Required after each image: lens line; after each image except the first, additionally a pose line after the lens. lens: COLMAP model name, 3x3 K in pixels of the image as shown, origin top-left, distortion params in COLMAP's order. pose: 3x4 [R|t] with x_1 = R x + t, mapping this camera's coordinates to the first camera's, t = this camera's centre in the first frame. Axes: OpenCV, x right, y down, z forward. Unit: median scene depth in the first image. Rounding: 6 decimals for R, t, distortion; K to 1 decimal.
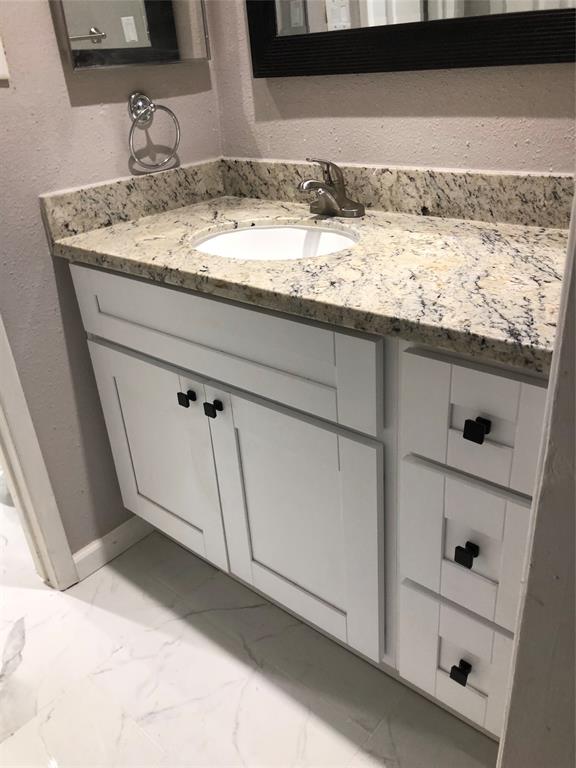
lens RADIAL K [[634.7, 0, 293.5], [0, 634.7, 378.9], [0, 0, 1]] dist [0.000400, 0.002959]
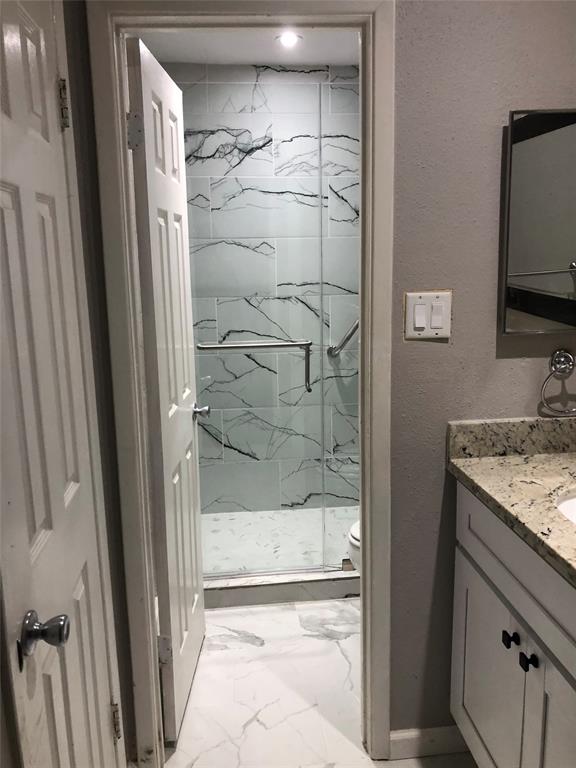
lens RADIAL K [[634.7, 0, 285.4], [0, 634.7, 385.0], [0, 0, 1]] dist [0.000400, 0.002959]
pose [[0.735108, 0.177204, -0.654381, 0.143691], [-0.336742, 0.933185, -0.125580, -0.088765], [0.588406, 0.312672, 0.745664, -0.109709]]
